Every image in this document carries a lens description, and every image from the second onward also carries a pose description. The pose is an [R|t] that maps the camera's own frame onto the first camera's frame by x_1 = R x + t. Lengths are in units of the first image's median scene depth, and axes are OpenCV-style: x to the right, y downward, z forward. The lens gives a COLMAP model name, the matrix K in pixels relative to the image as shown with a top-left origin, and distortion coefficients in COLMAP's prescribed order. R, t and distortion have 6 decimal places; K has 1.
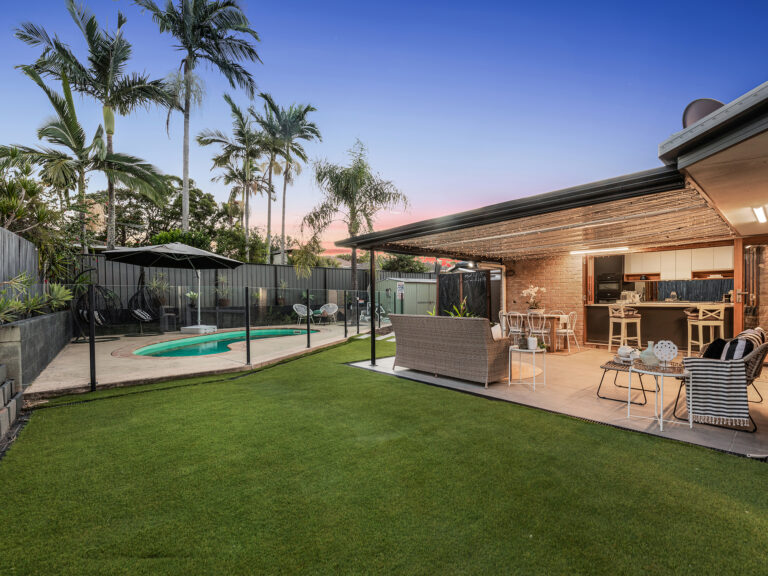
lens RADIAL K [[347.9, 0, 383.9], [0, 347.9, 298.9], [0, 0, 1]] dist [0.002876, 0.000472]
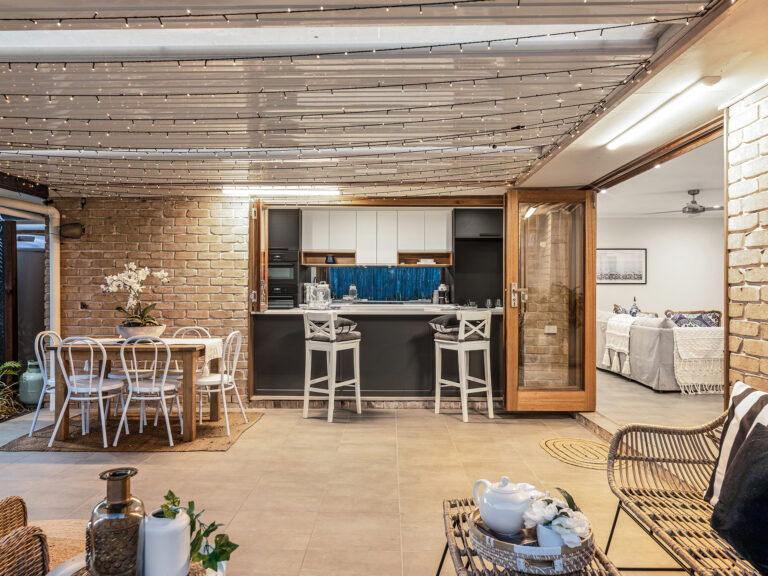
lens RADIAL K [[549.3, 0, 383.7], [0, 549.3, 289.6], [0, 0, 1]] dist [-0.002419, 0.001115]
pose [[0.656694, 0.007019, 0.754125, 0.167090], [-0.003121, 0.999973, -0.006590, -0.007872], [-0.754151, 0.001974, 0.656698, 0.434137]]
